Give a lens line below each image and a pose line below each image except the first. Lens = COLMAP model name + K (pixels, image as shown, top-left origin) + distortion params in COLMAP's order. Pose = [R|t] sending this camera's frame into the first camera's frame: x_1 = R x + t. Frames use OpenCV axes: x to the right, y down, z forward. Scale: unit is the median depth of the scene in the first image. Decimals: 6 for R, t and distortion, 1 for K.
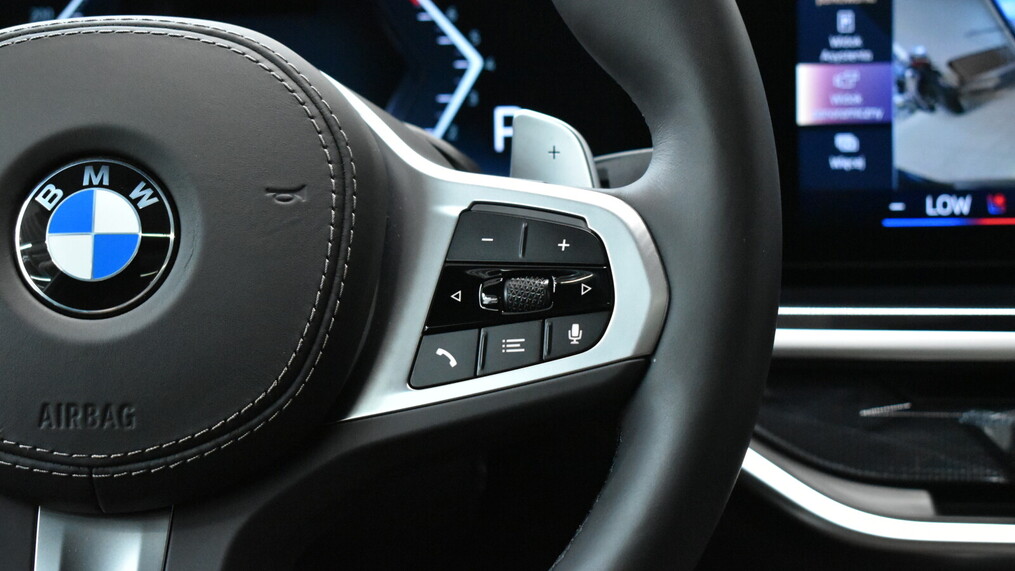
lens RADIAL K [[2016.9, 0, 505.8], [0, 2016.9, 289.8], [0, 0, 1]] dist [-0.012950, 0.000000]
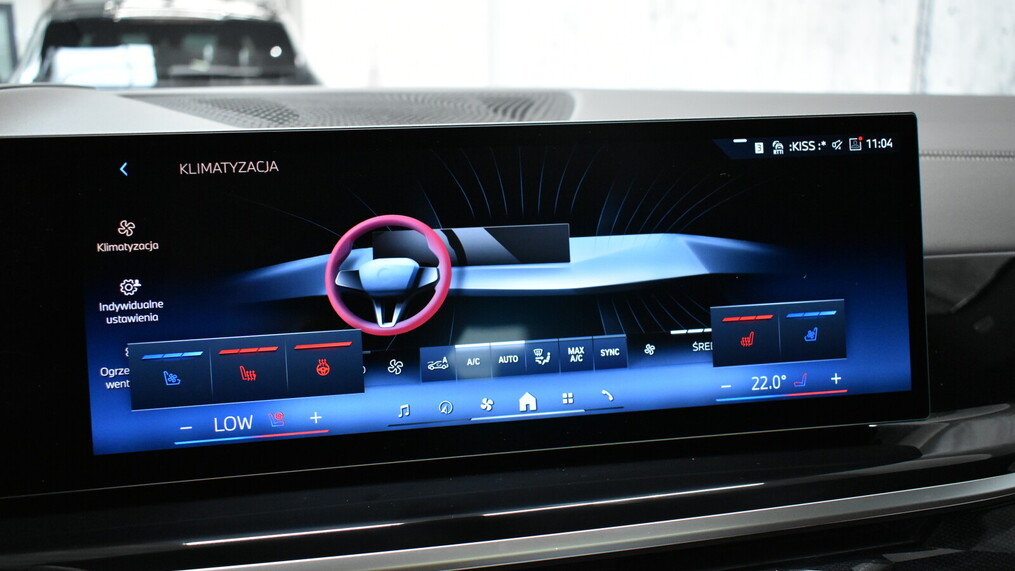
lens RADIAL K [[946.9, 0, 512.2], [0, 946.9, 284.8], [0, 0, 1]] dist [-0.023946, 0.000000]
pose [[0.926370, -0.043883, 0.374050, 0.233877], [0.049962, 0.998730, -0.006567, -0.147325], [-0.373287, 0.024772, 0.927385, 0.626626]]
